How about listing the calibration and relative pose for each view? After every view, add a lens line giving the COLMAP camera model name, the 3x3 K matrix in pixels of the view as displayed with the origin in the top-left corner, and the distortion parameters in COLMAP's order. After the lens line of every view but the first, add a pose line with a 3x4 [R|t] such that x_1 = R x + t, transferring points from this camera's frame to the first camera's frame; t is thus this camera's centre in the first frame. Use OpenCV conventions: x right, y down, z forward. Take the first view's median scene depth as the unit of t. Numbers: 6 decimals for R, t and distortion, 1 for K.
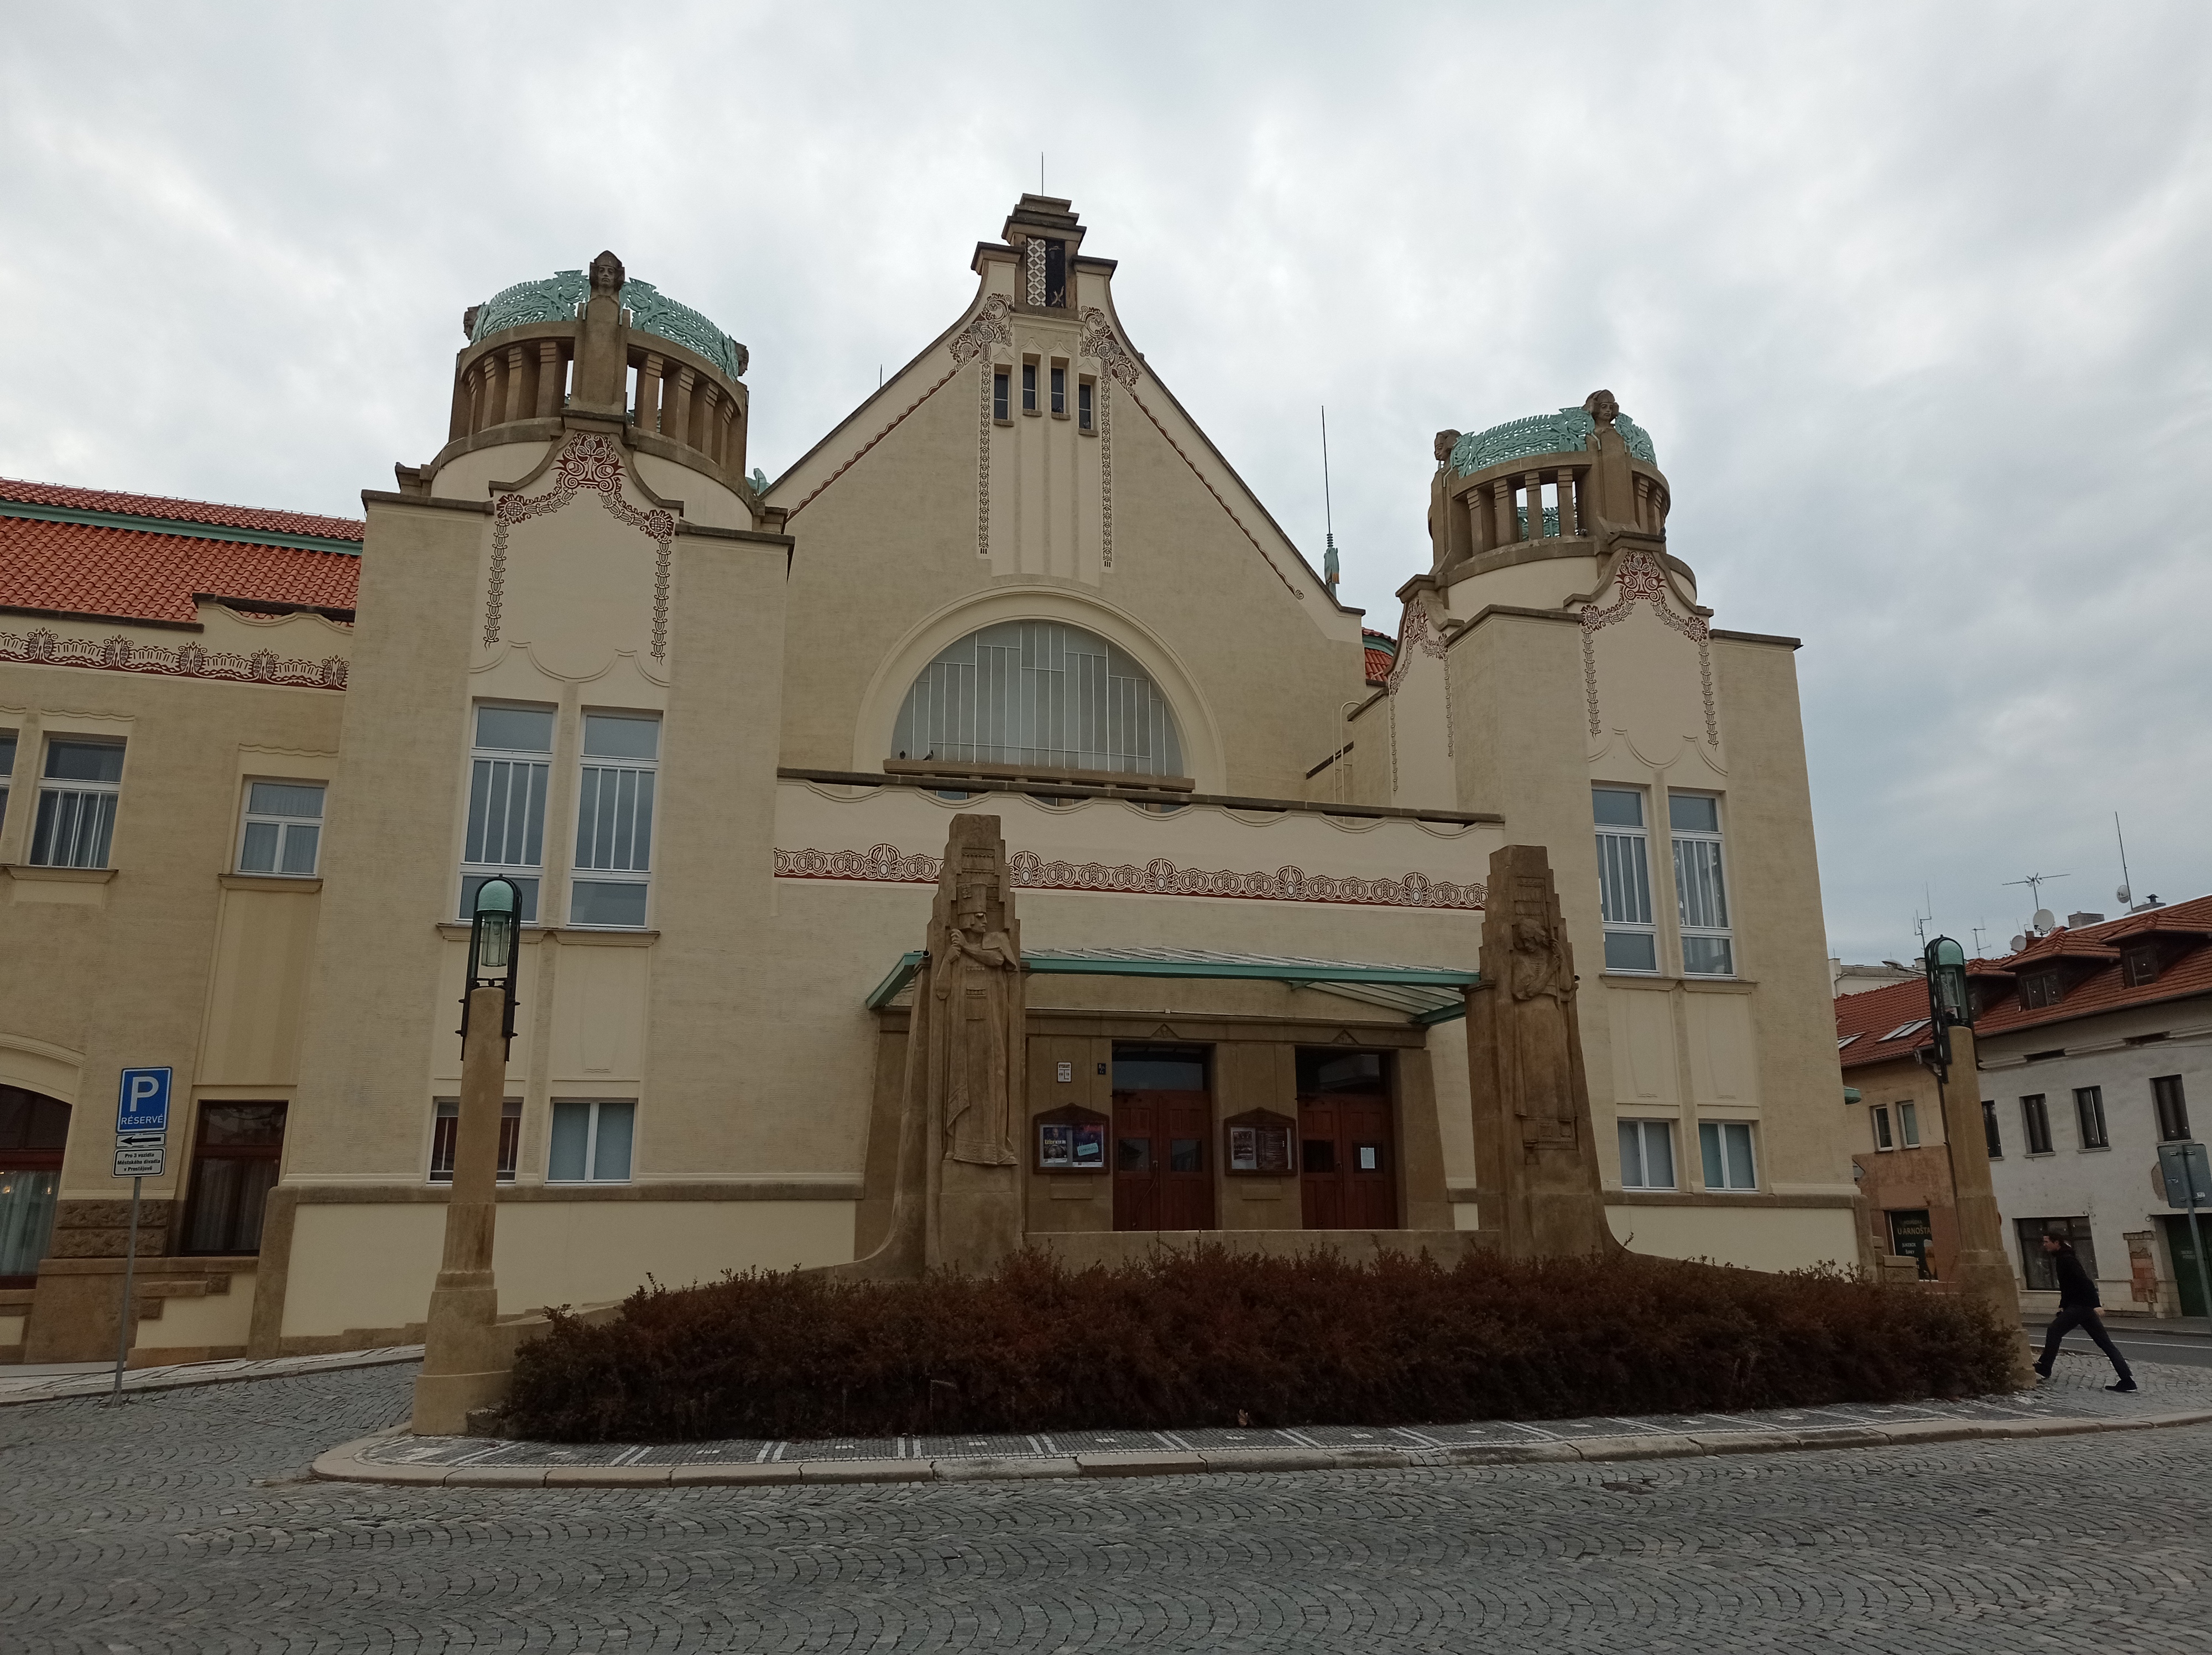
lens RADIAL K [[1581.9, 0, 1106.0], [0, 1581.9, 827.5], [0, 0, 1]] dist [0.031134, -0.030936]
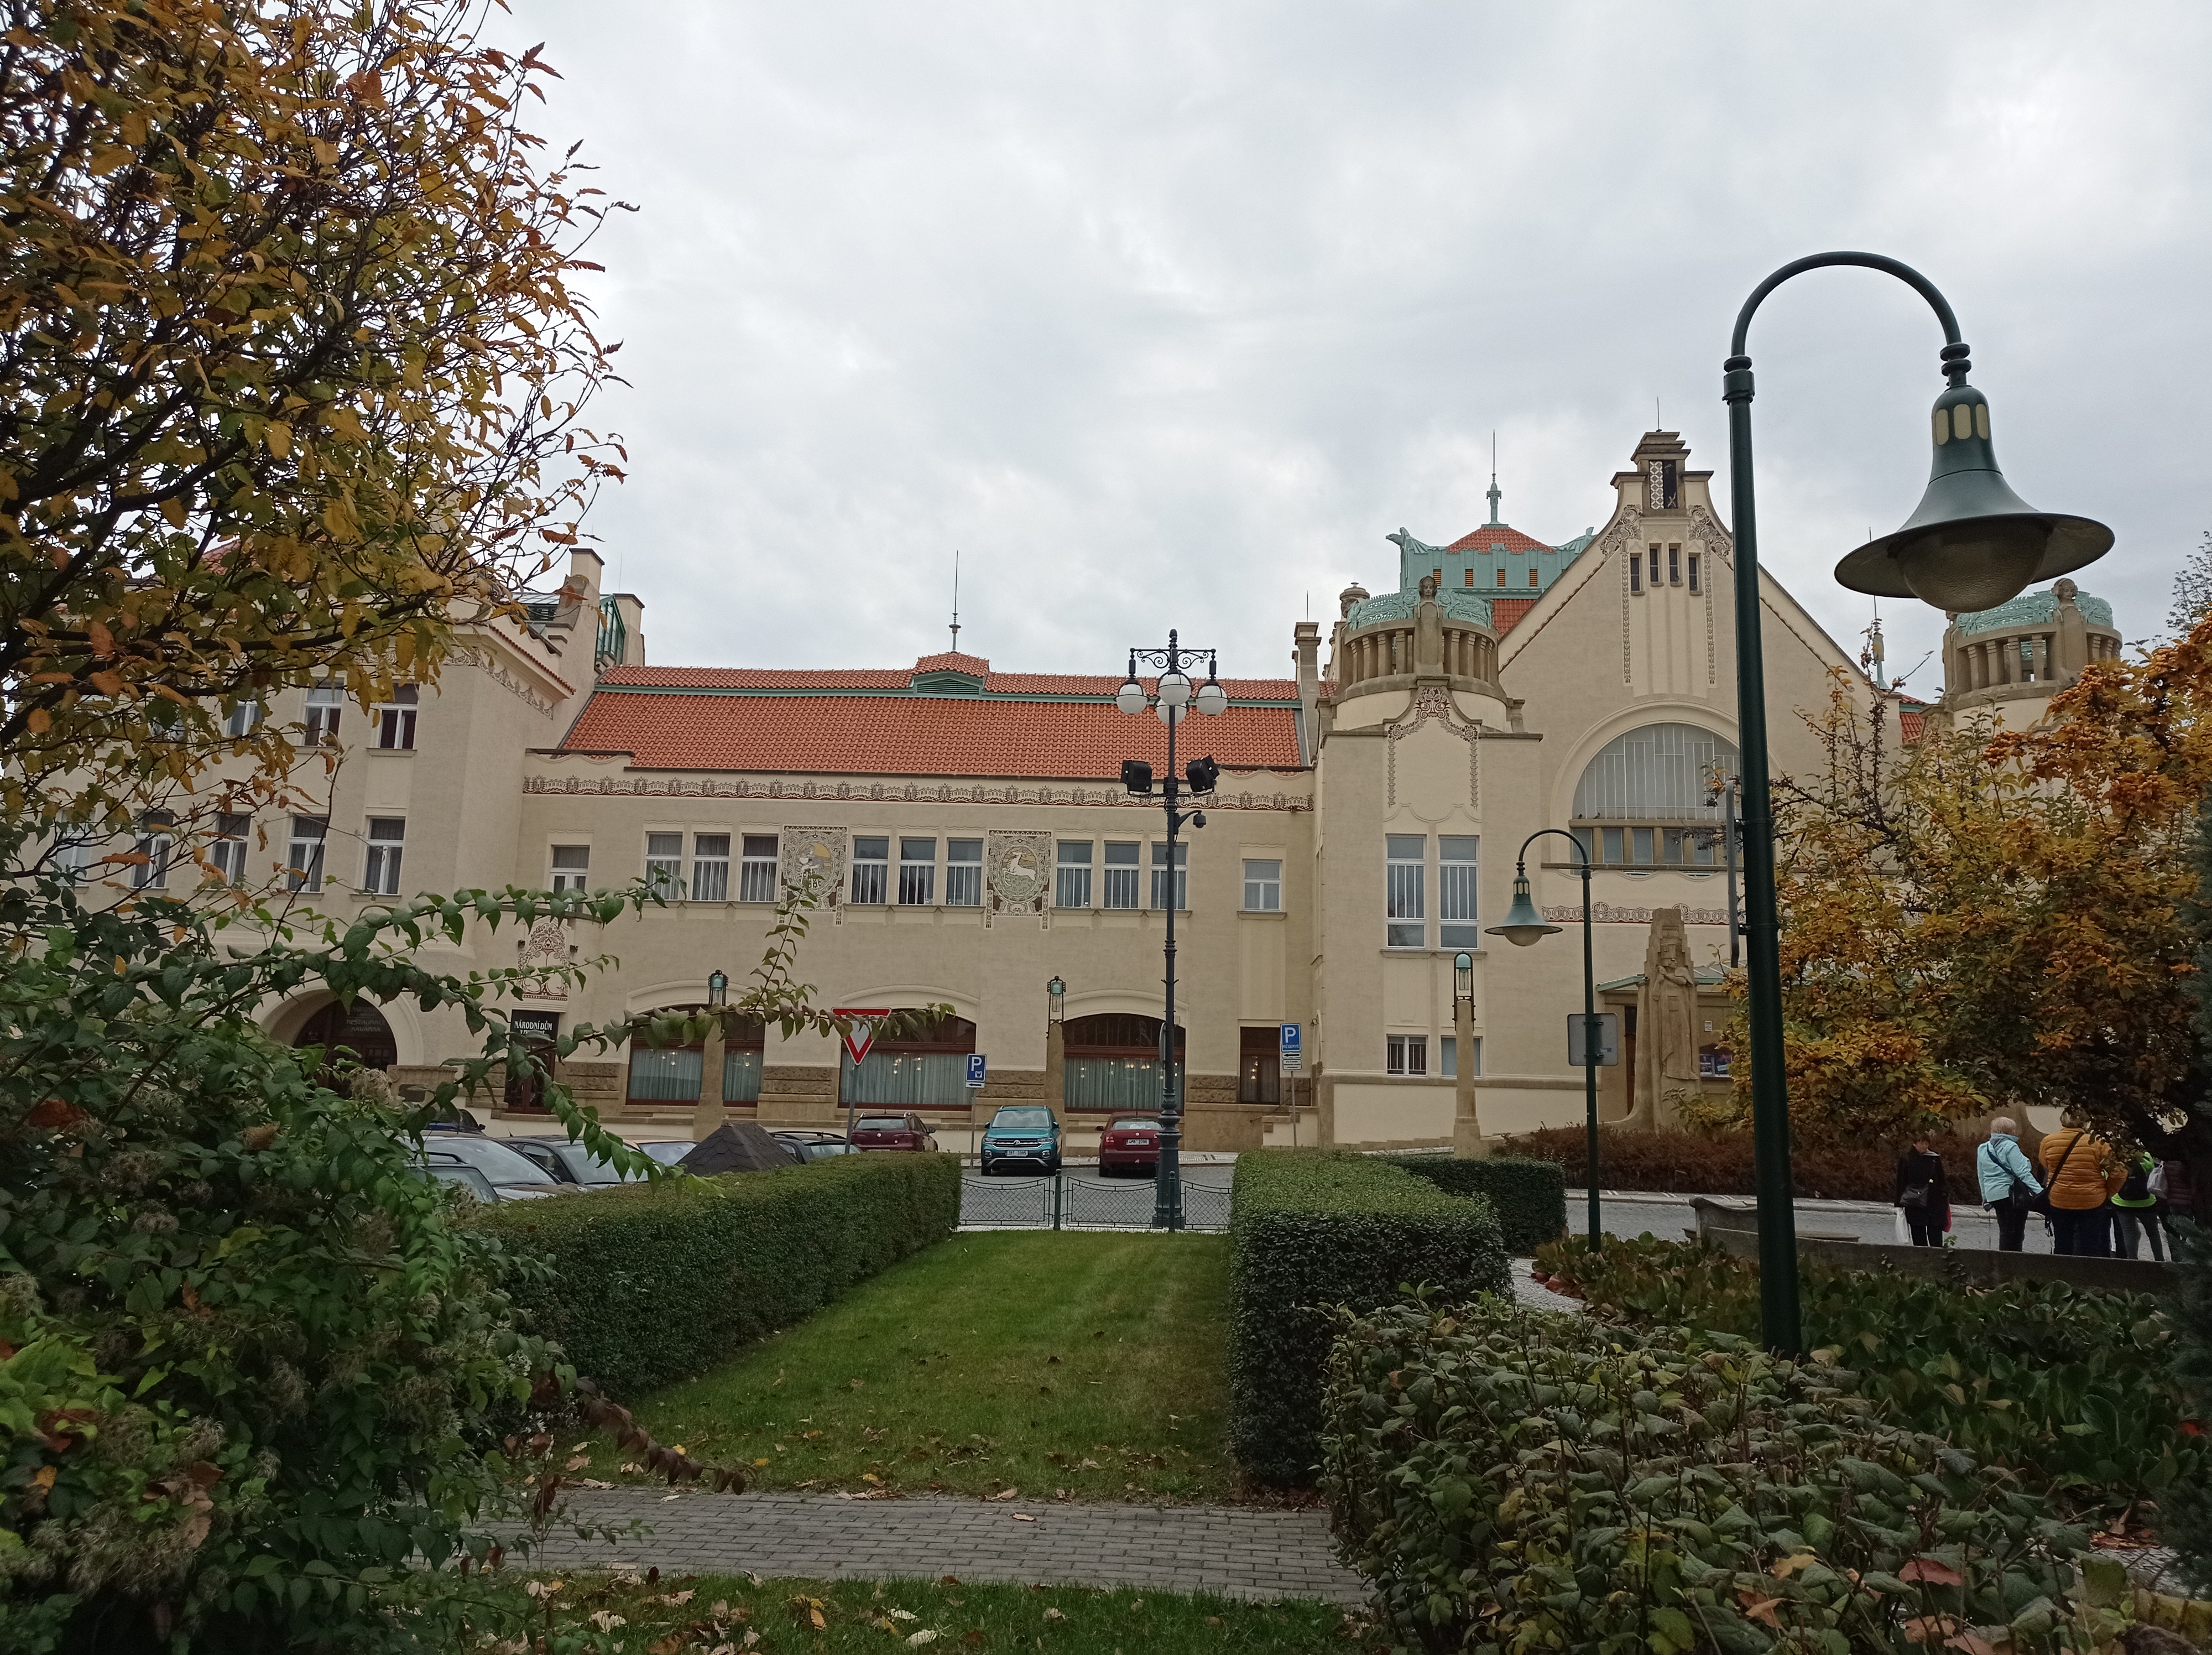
lens RADIAL K [[1581.9, 0, 1106.0], [0, 1581.9, 827.5], [0, 0, 1]] dist [0.031134, -0.030936]
pose [[0.944908, -0.021653, -0.326620, -0.076481], [0.048770, 0.995985, 0.075063, -0.240141], [0.323683, -0.086857, 0.942170, -0.921060]]
